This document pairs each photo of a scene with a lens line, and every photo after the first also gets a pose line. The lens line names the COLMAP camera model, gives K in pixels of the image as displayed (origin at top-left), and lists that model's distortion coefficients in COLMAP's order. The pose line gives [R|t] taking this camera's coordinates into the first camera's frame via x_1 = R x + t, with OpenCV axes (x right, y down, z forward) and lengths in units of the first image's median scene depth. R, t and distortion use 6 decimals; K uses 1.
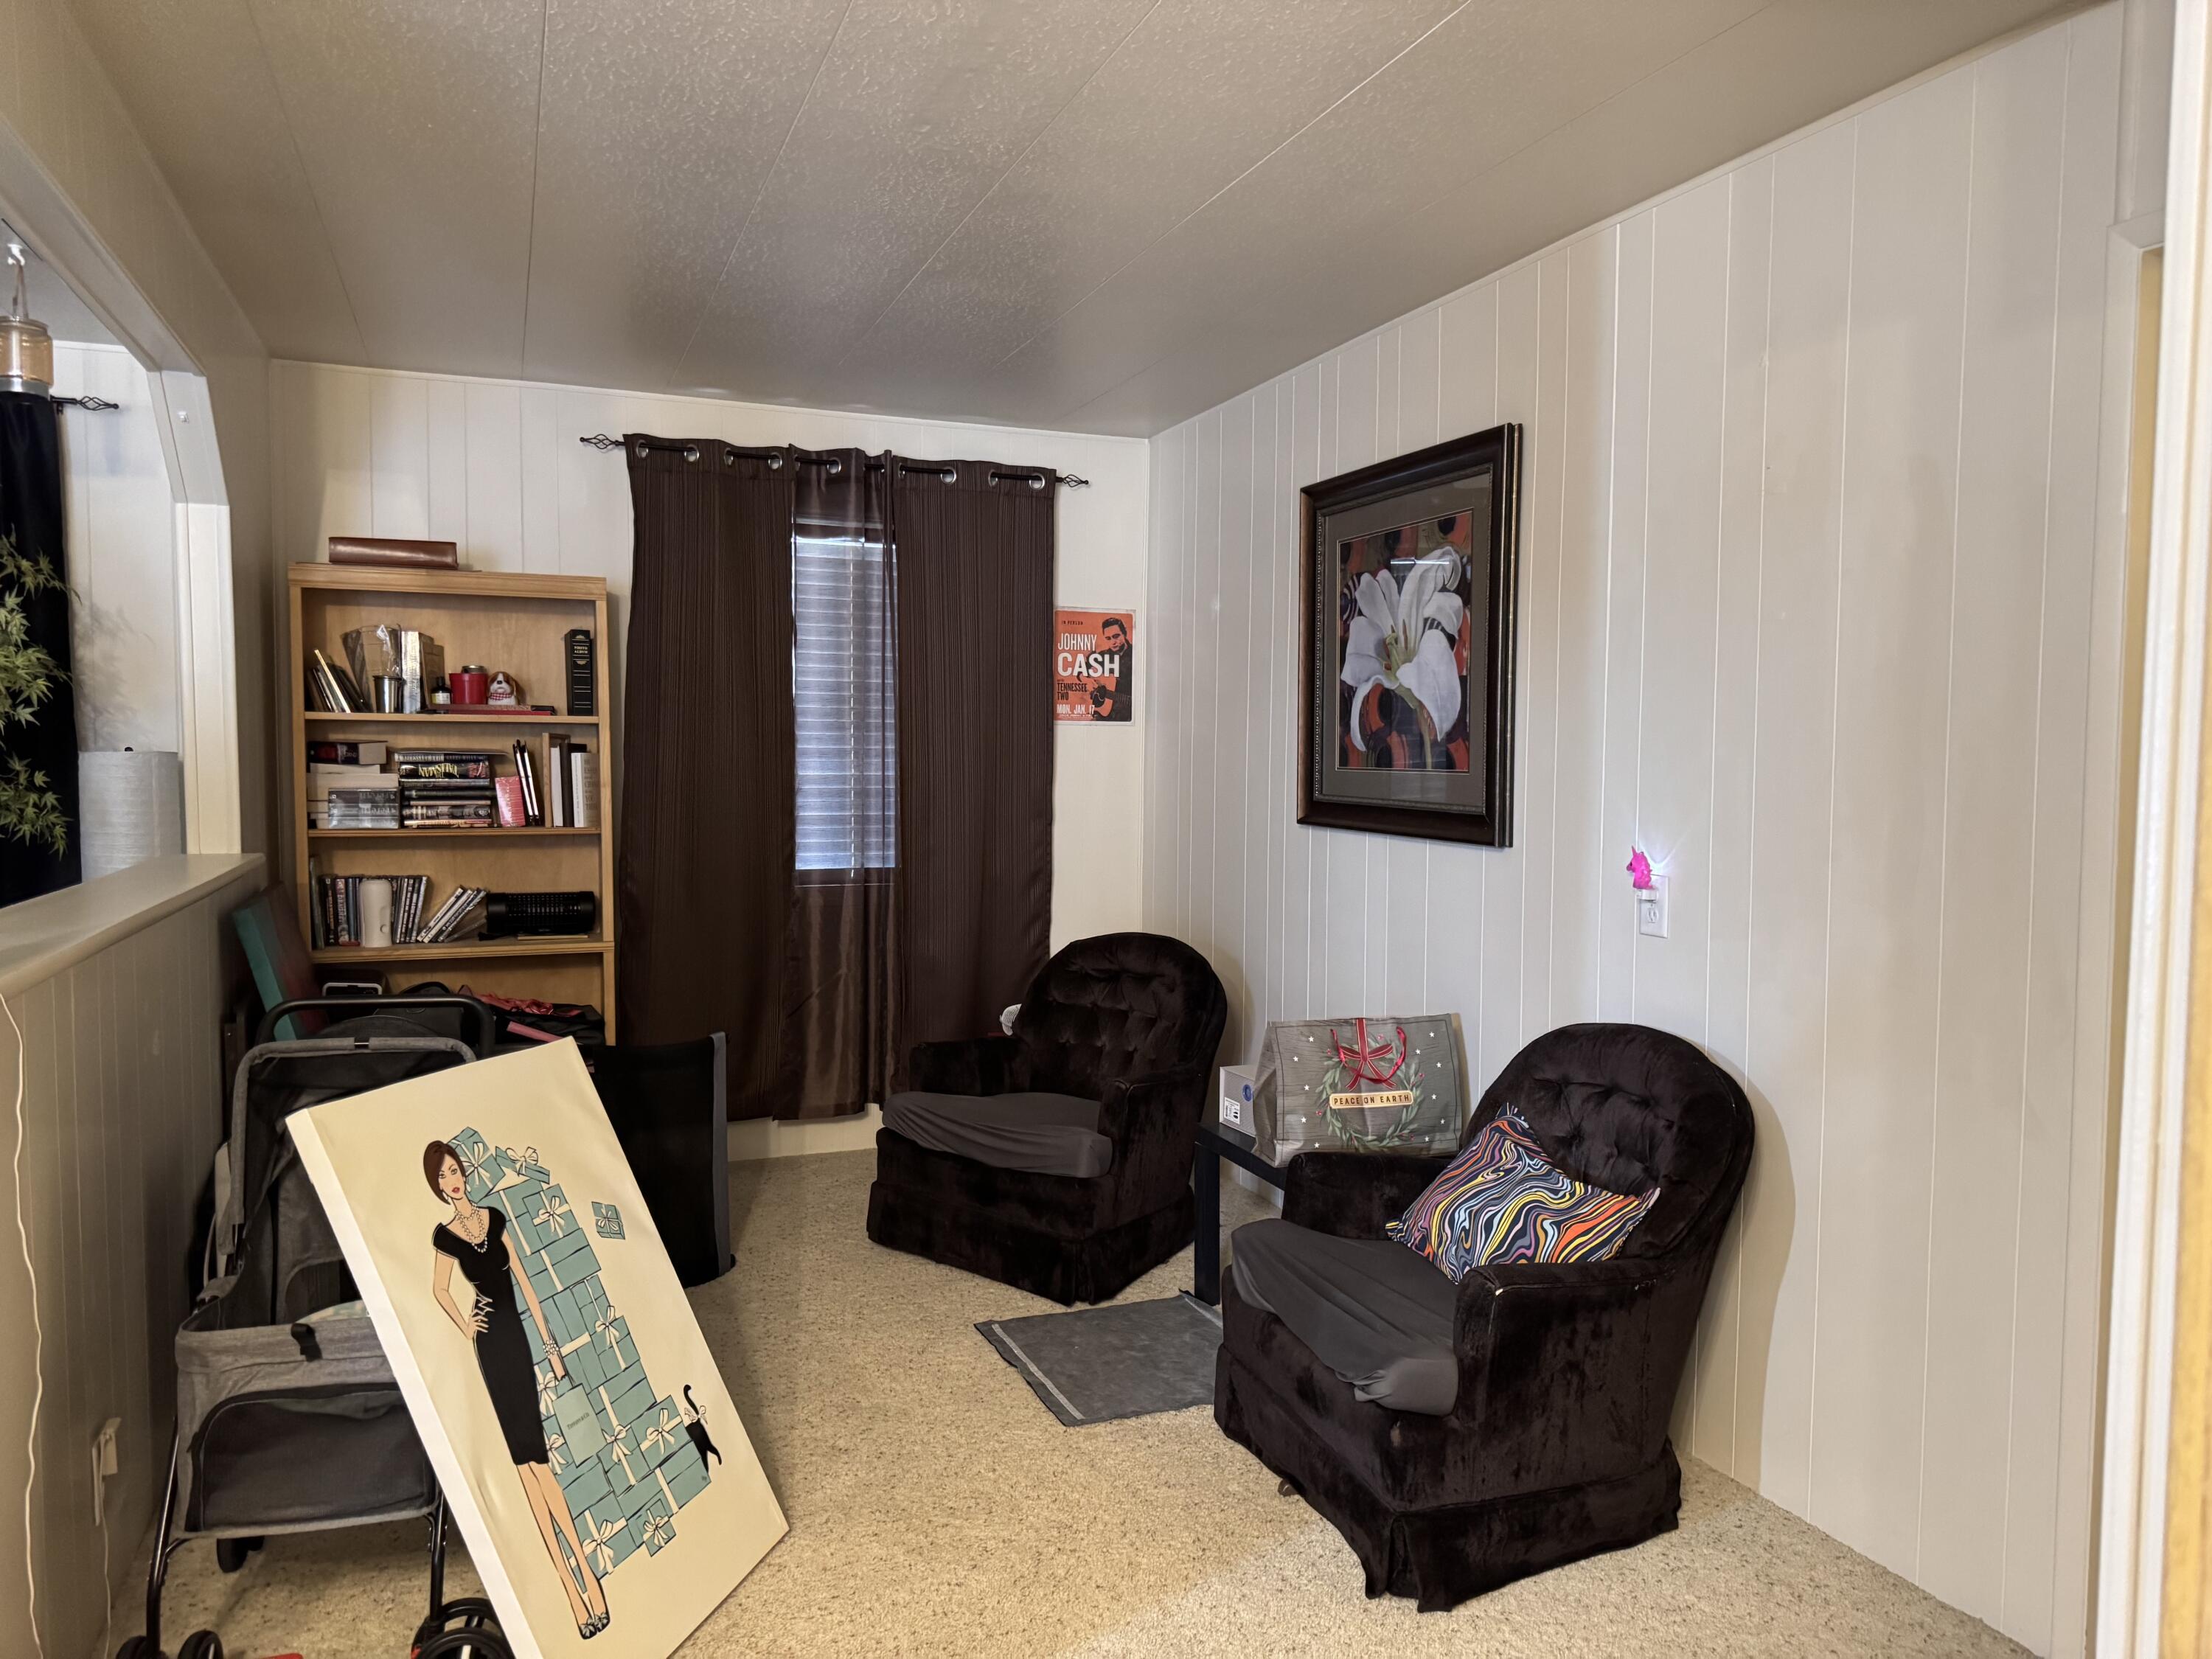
lens RADIAL K [[1535.1, 0, 1106.0], [0, 1535.1, 829.5], [0, 0, 1]] dist [0.139054, -0.203865]
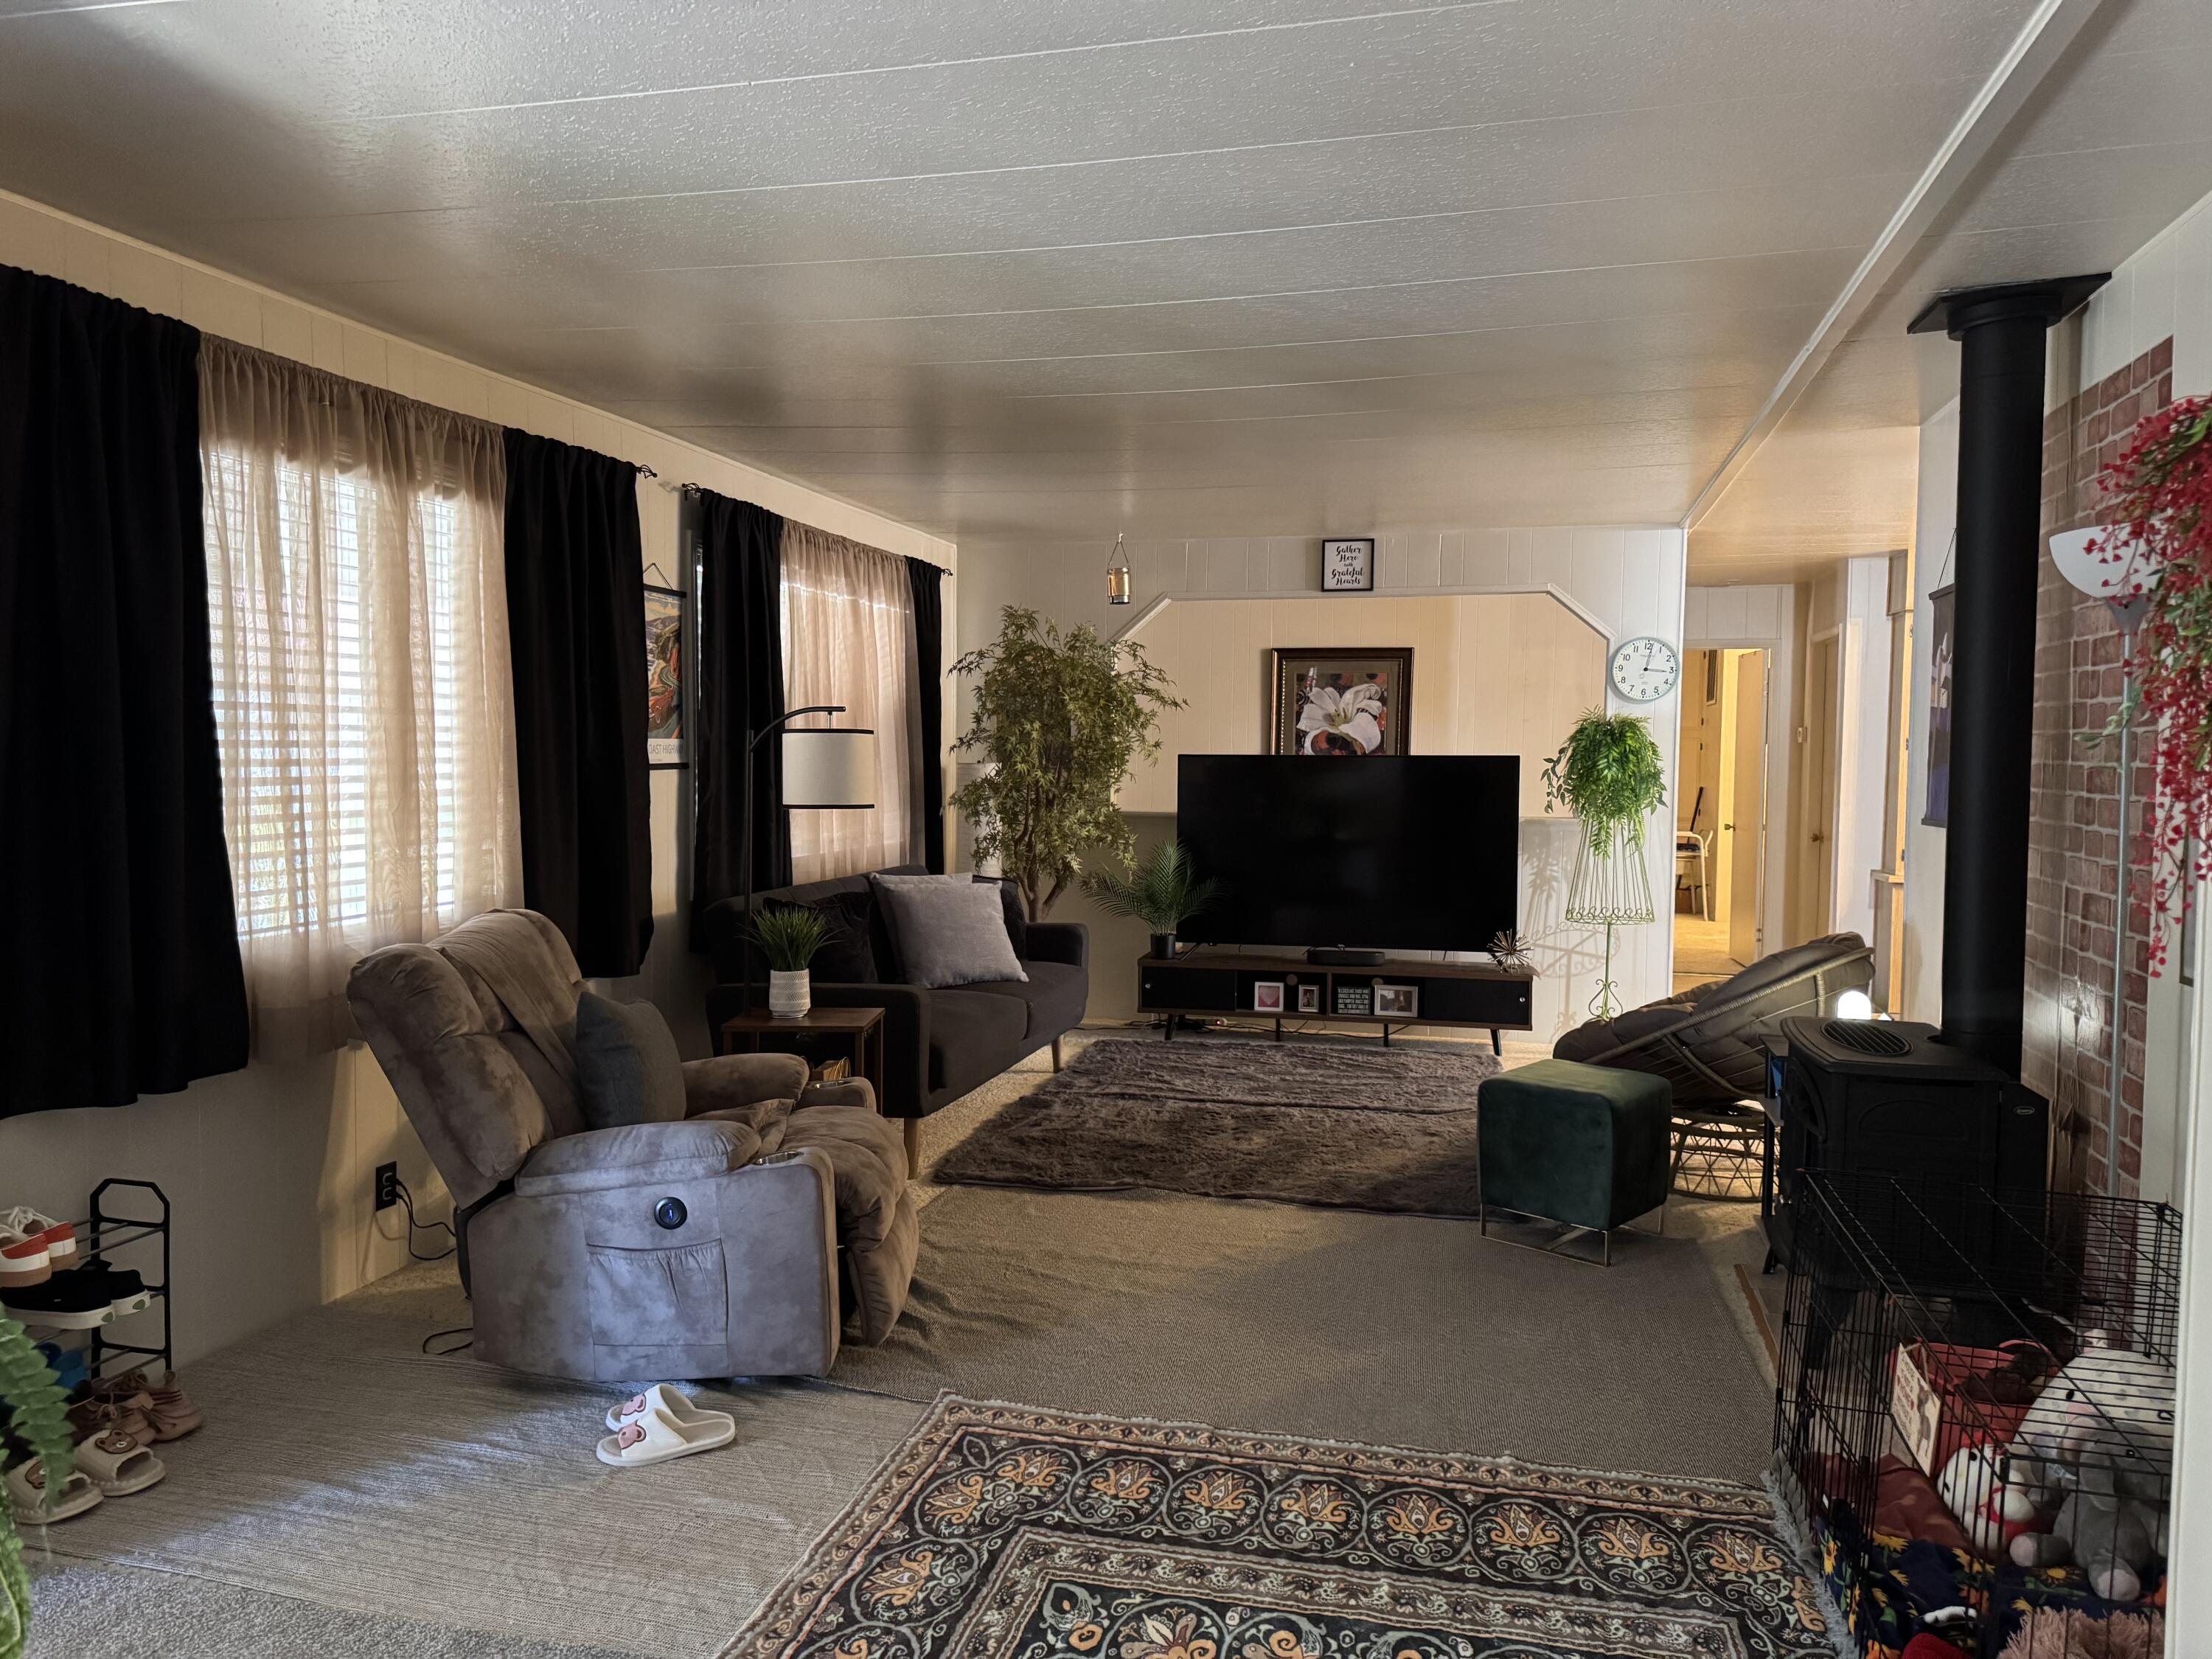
lens RADIAL K [[1544.9, 0, 1108.2], [0, 1544.9, 833.9], [0, 0, 1]] dist [0.013197, -0.027013]
pose [[0.577834, -0.048892, 0.814689, -2.129671], [0.045068, 0.998592, 0.027963, -0.009554], [-0.814909, 0.020559, 0.579224, -0.204339]]
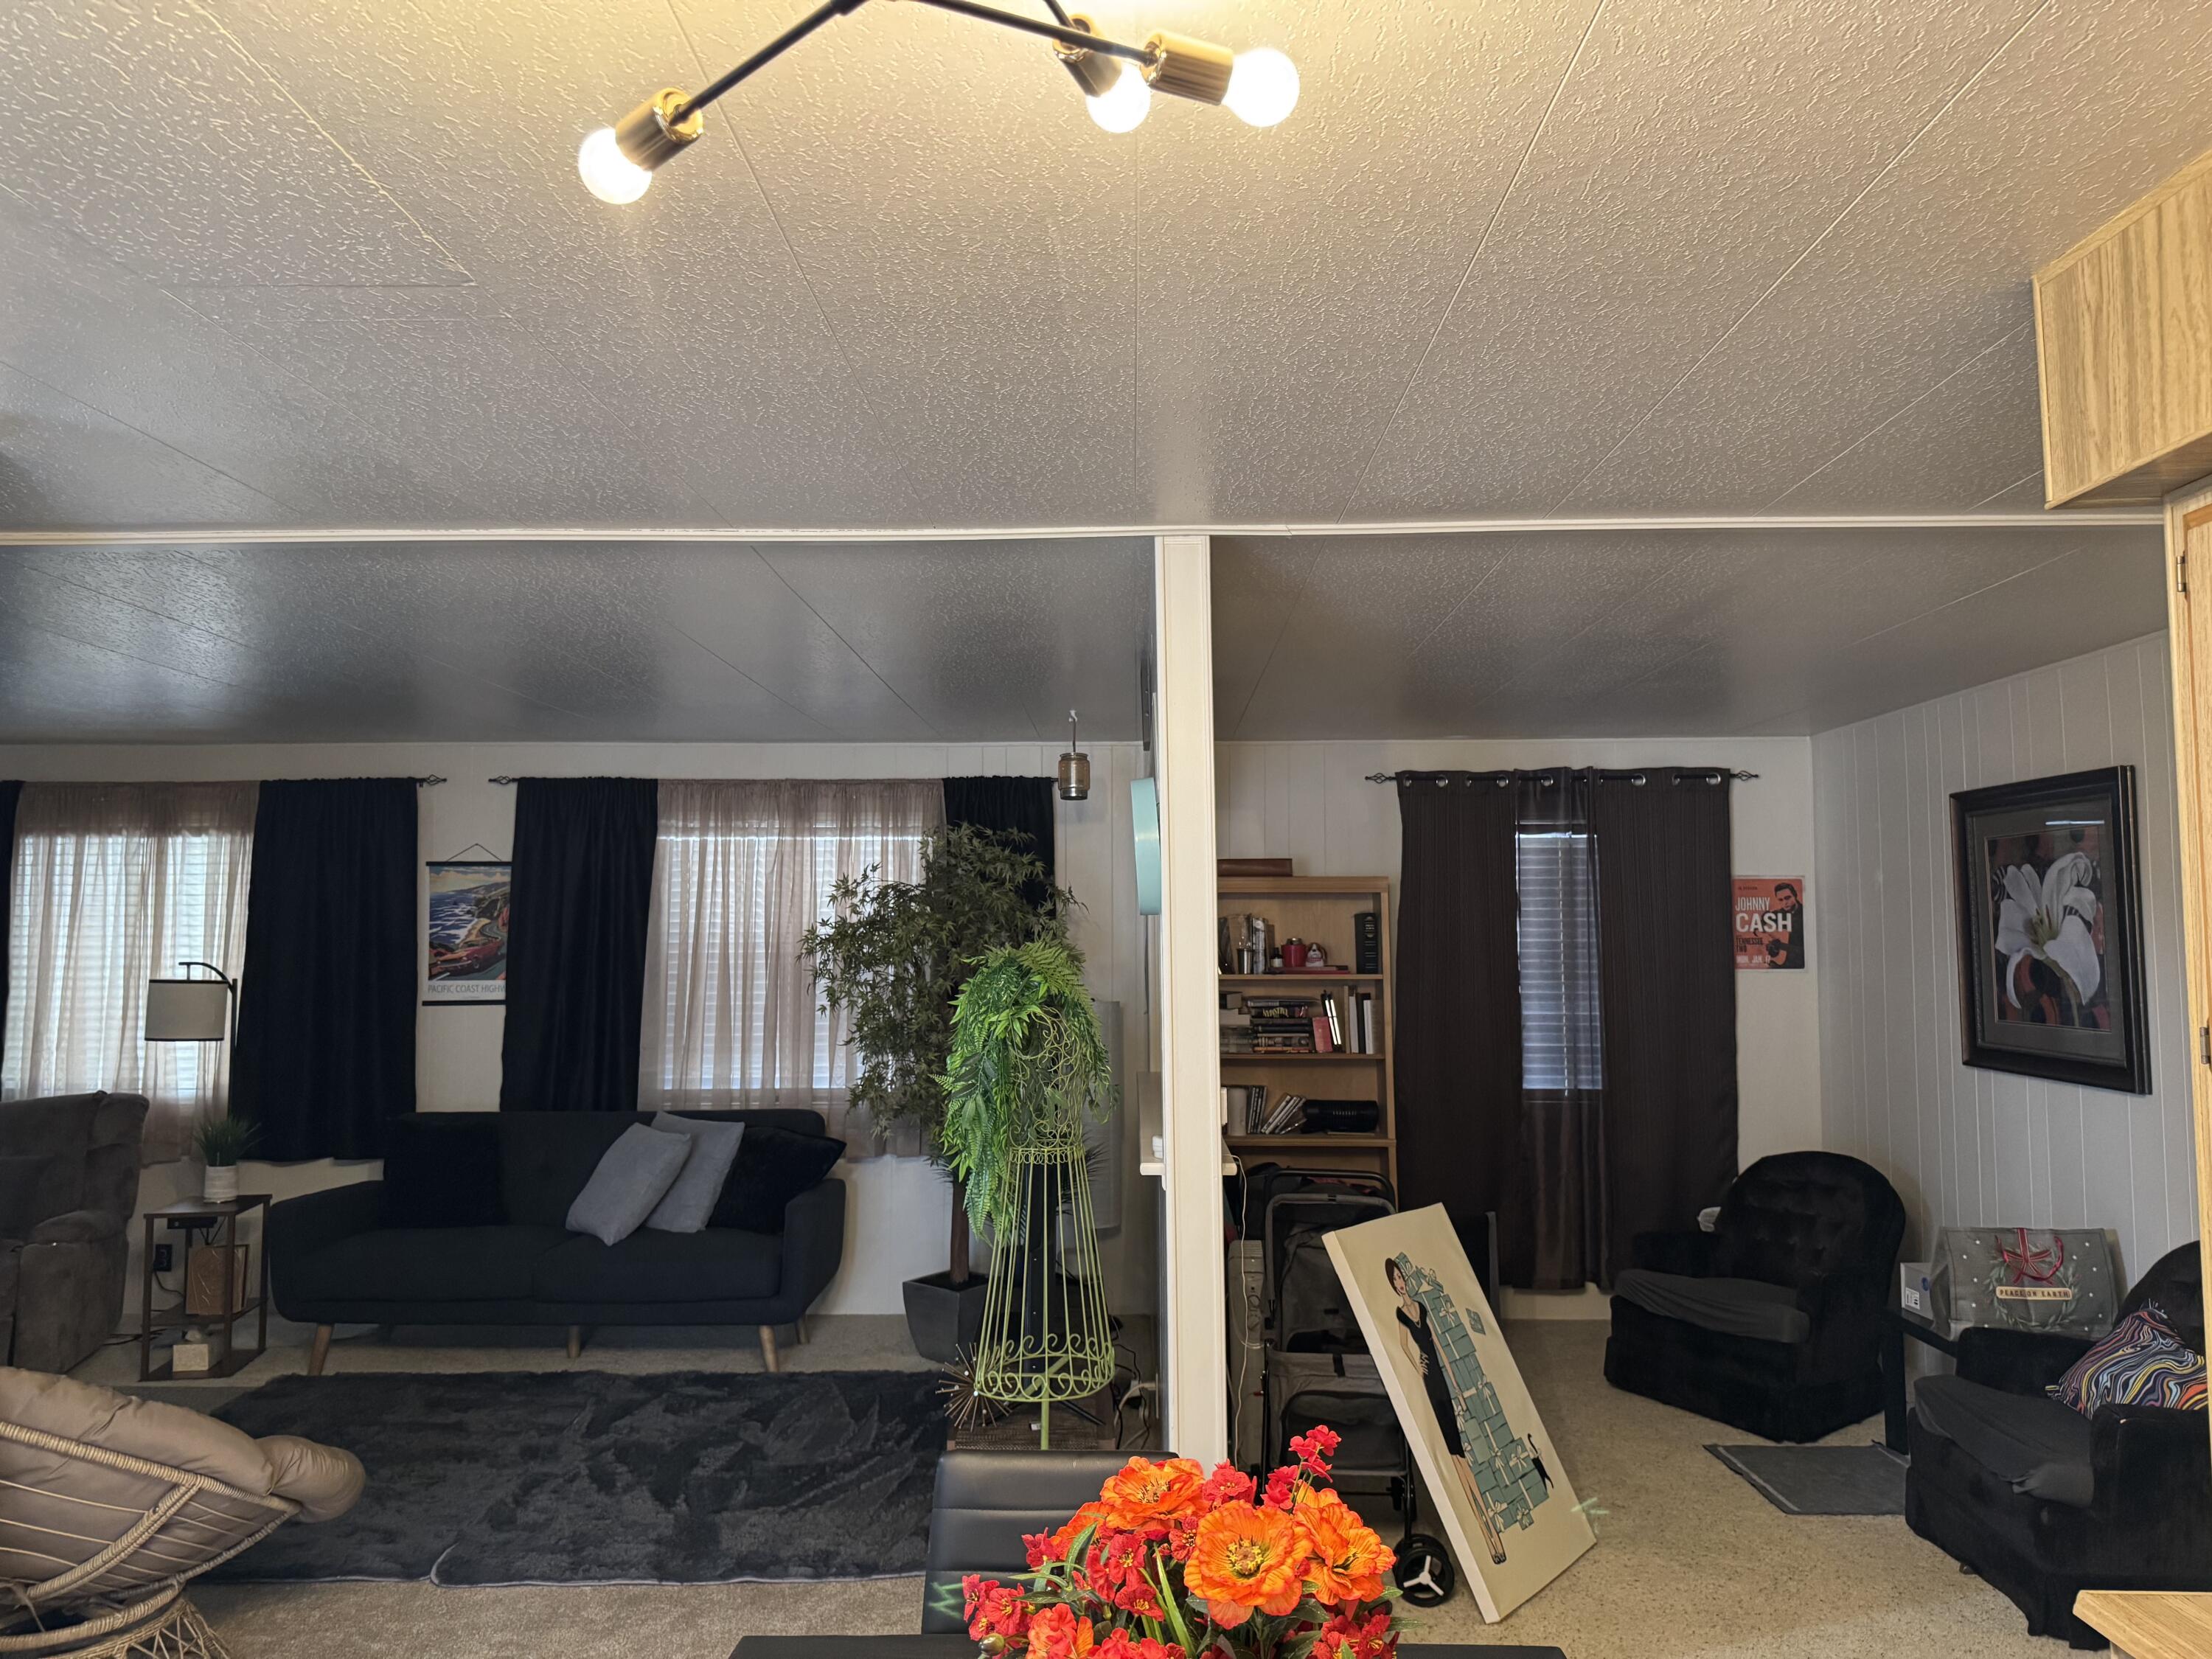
lens RADIAL K [[1544.9, 0, 1108.2], [0, 1544.9, 833.9], [0, 0, 1]] dist [0.013197, -0.027013]
pose [[0.923474, -0.036769, -0.381895, -0.026790], [-0.010206, 0.992691, -0.120255, -0.033398], [0.383525, 0.114950, 0.916349, -0.420375]]
